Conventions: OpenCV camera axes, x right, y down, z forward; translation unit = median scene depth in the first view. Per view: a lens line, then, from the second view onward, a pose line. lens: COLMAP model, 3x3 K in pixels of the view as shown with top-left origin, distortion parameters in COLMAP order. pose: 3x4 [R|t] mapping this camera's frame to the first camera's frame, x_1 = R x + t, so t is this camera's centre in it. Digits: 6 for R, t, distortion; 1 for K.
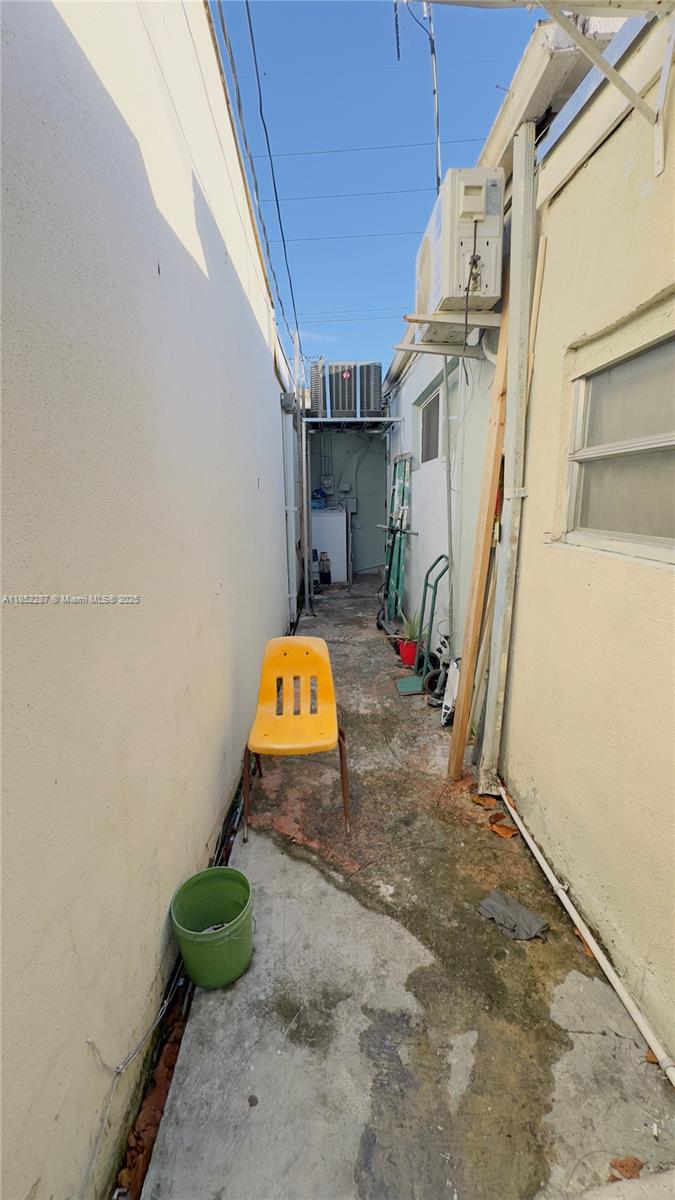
lens RADIAL K [[478.2, 0, 345.5], [0, 478.2, 599.2], [0, 0, 1]] dist [-0.004229, 0.000998]
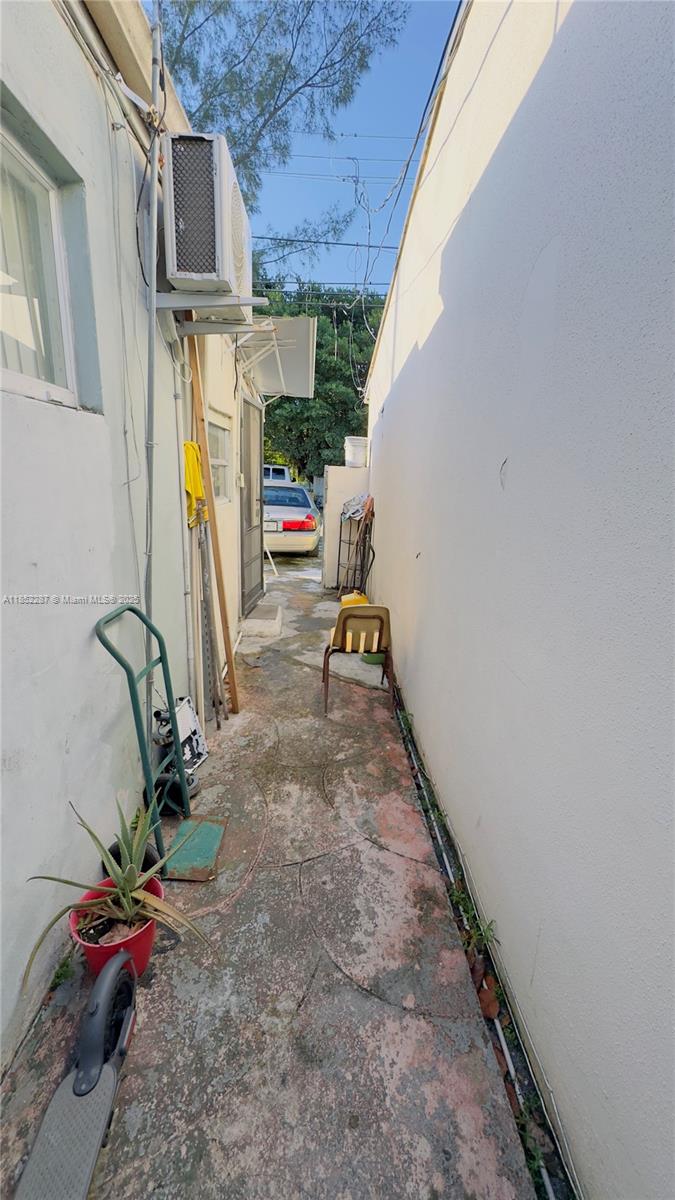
lens RADIAL K [[478.2, 0, 346.6], [0, 478.2, 600.9], [0, 0, 1]] dist [-0.004229, 0.000998]
pose [[-0.999813, 0.003948, -0.018914, -0.039258], [-0.004975, 0.893306, 0.449422, -0.451760], [0.018670, 0.449432, -0.893120, 1.993680]]
